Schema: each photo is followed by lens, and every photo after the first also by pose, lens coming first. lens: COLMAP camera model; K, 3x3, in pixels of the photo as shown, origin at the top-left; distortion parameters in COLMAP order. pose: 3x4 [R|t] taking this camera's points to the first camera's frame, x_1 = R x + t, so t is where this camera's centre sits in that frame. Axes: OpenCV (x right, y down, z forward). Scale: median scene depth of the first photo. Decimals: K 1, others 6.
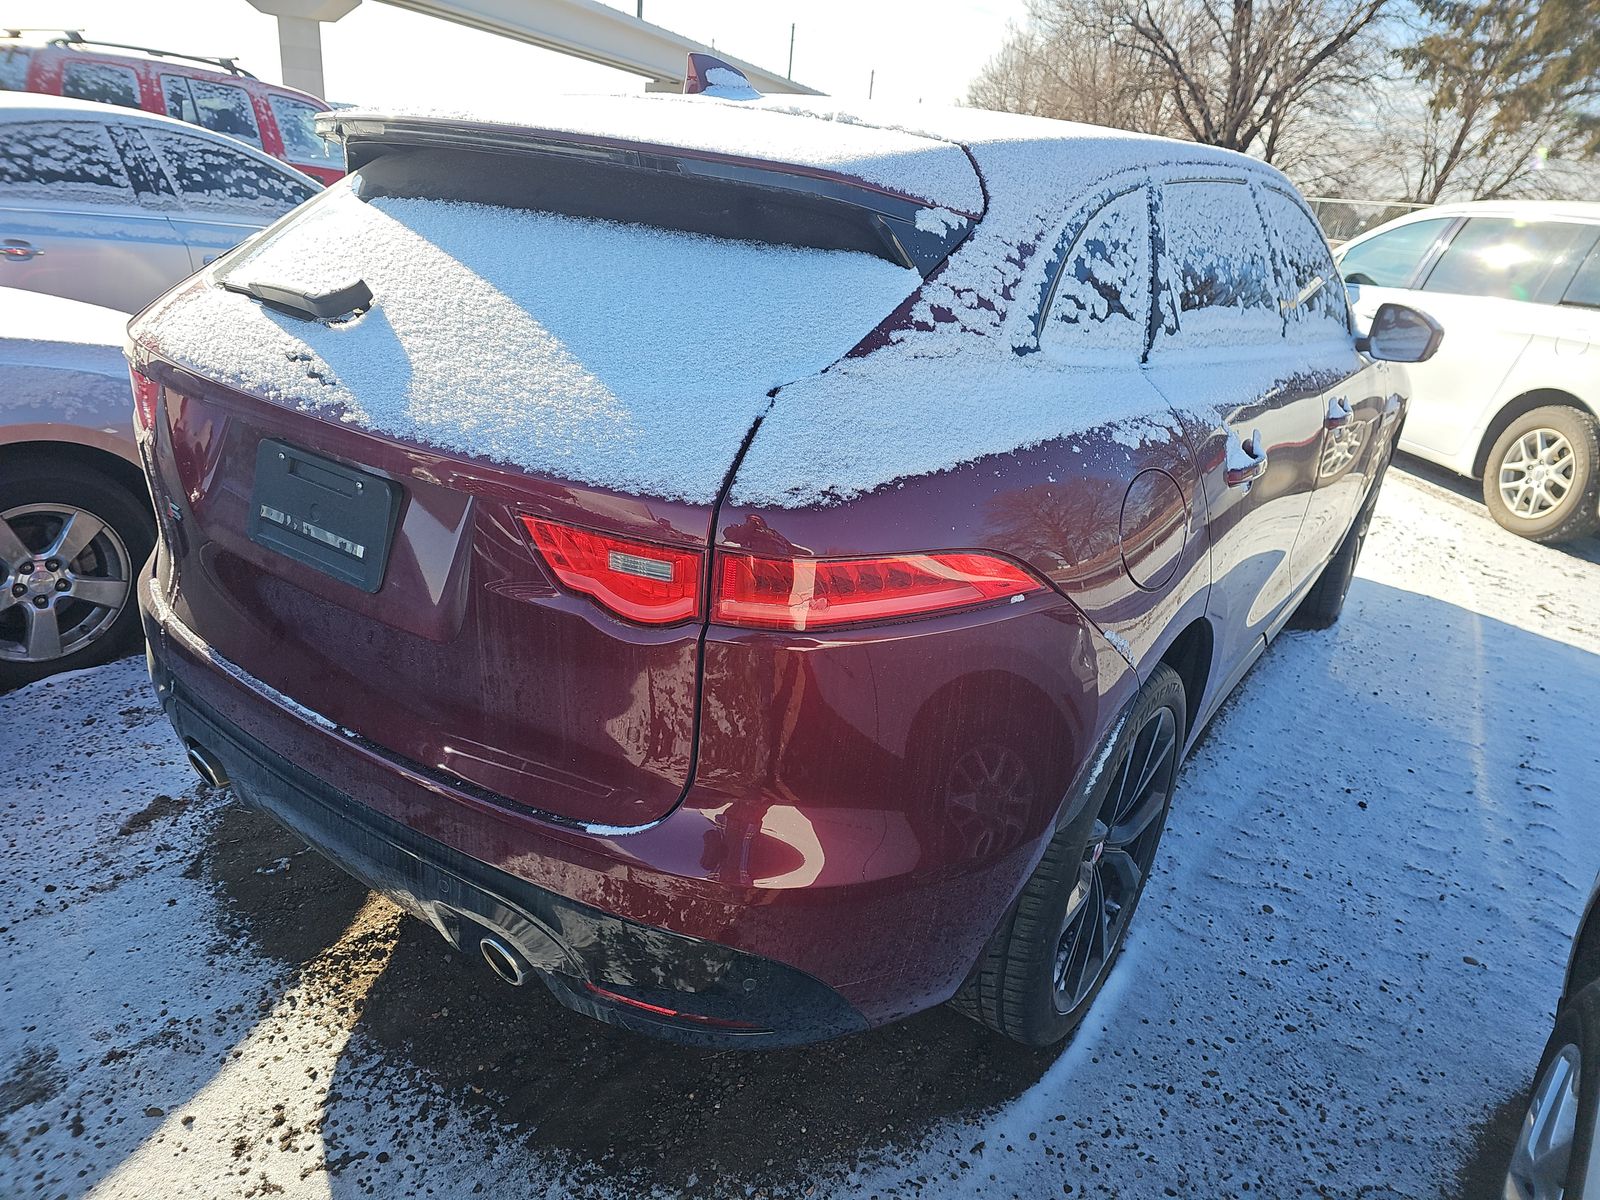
lens RADIAL K [[1088.0, 0, 799.3], [0, 1088.0, 619.4], [0, 0, 1]] dist [0.093280, -0.100364]
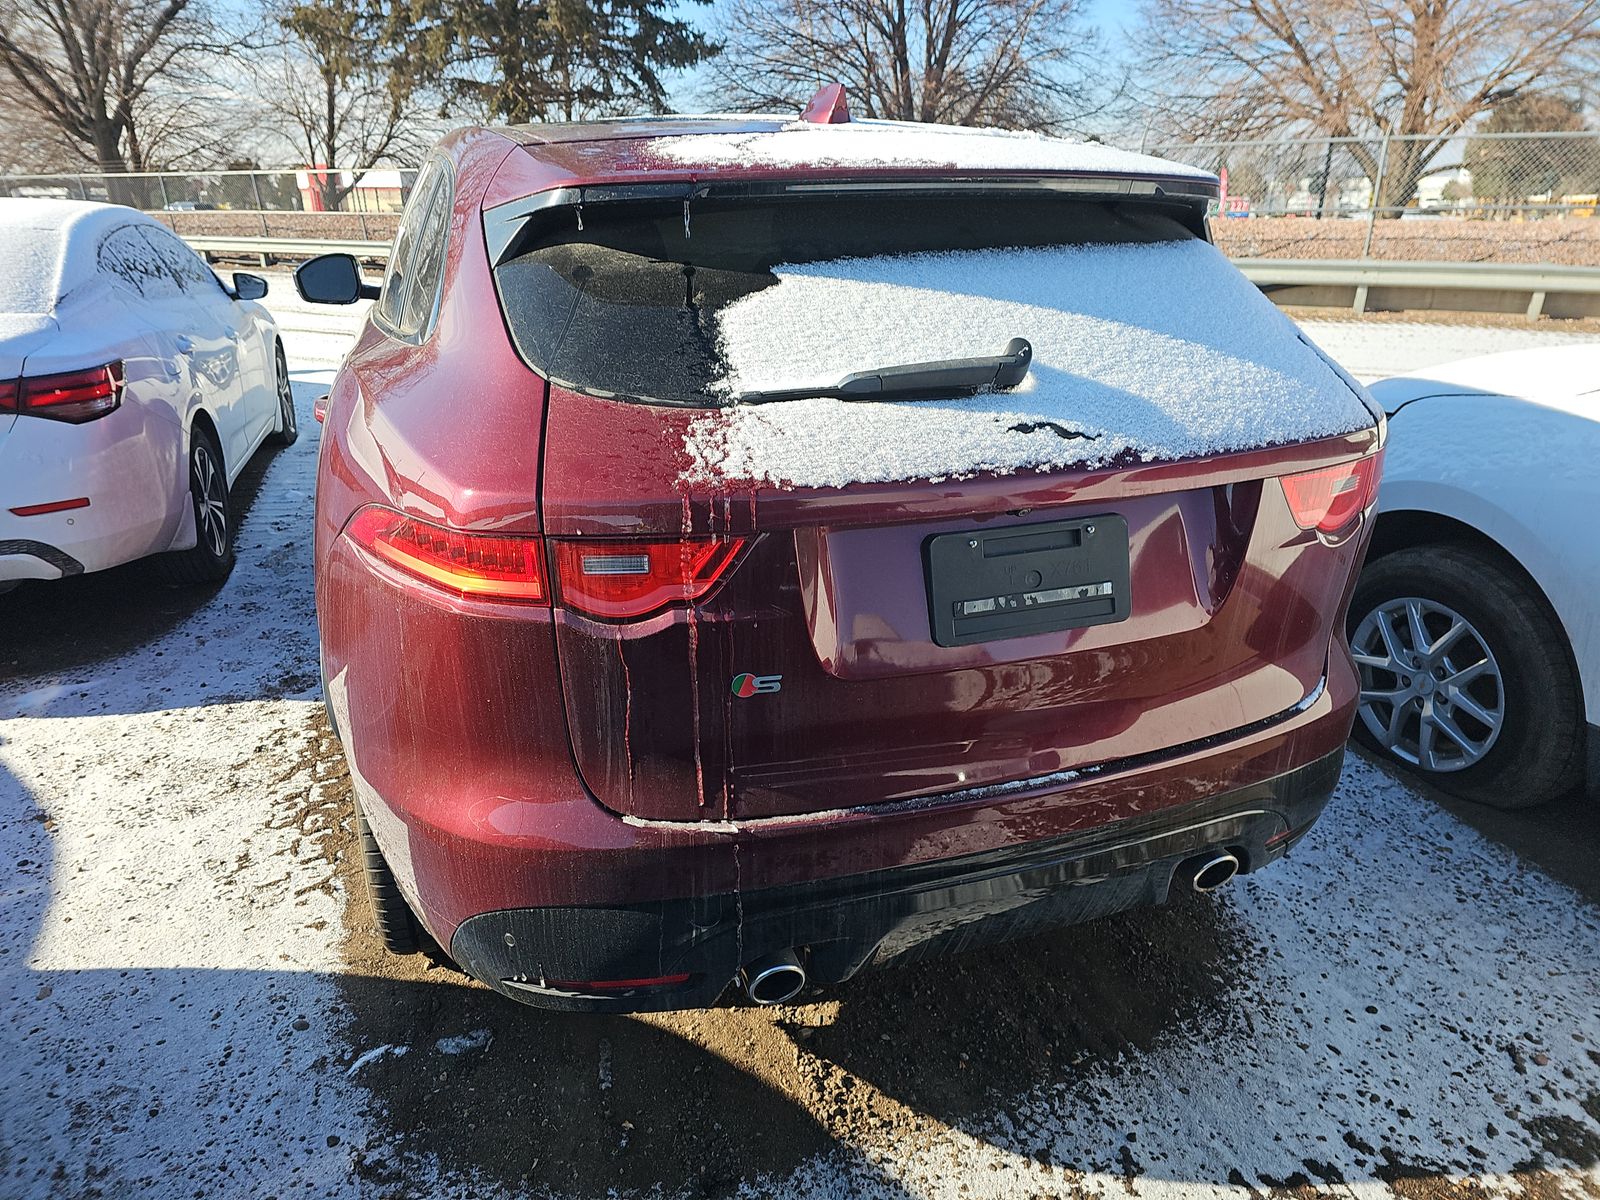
lens RADIAL K [[1073.6, 0, 845.6], [0, 1073.6, 625.6], [0, 0, 1]] dist [0.059094, -0.052499]
pose [[0.549721, -0.385465, 0.741096, -1.053309], [0.355680, 0.910739, 0.209870, -0.268531], [-0.755843, 0.148223, 0.637755, 0.441197]]
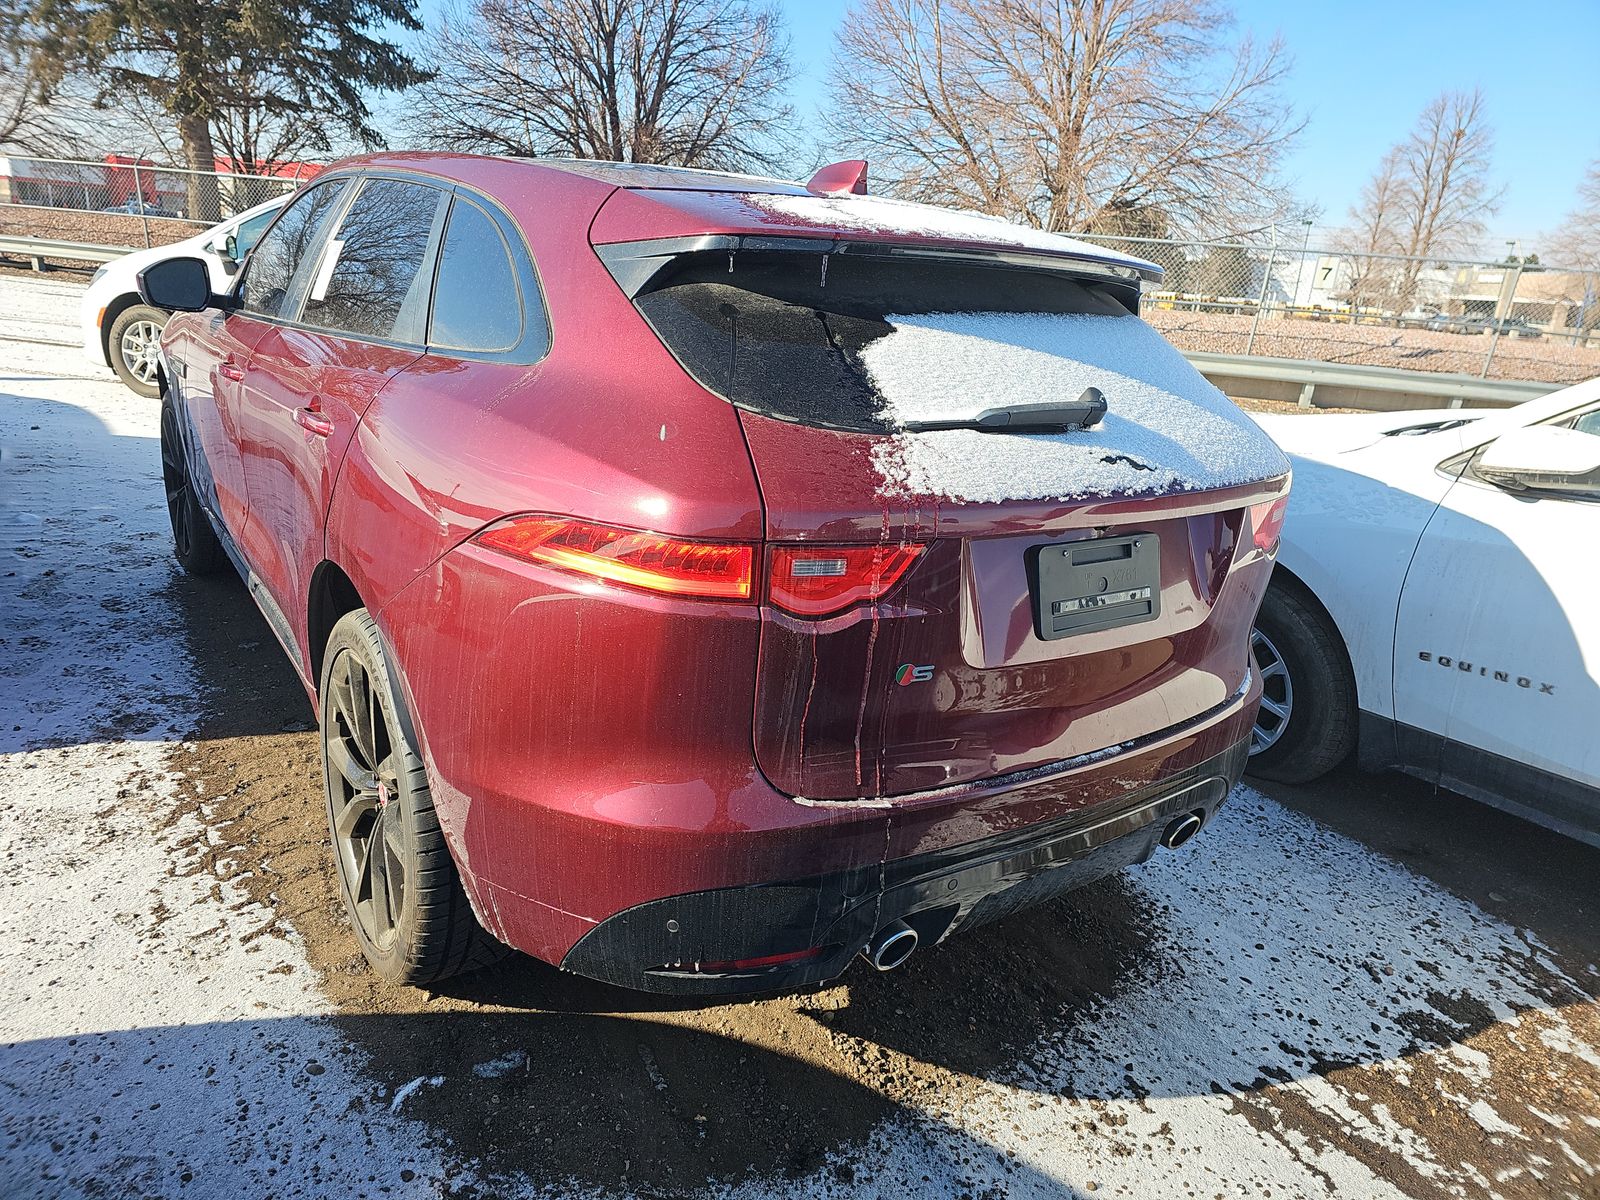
lens RADIAL K [[1069.0, 0, 836.7], [0, 1069.0, 594.8], [0, 0, 1]] dist [0.065404, -0.053701]
pose [[0.306499, -0.337534, 0.890016, -1.306995], [0.301322, 0.921338, 0.245645, -0.383003], [-0.902919, 0.192892, 0.384096, 0.687677]]
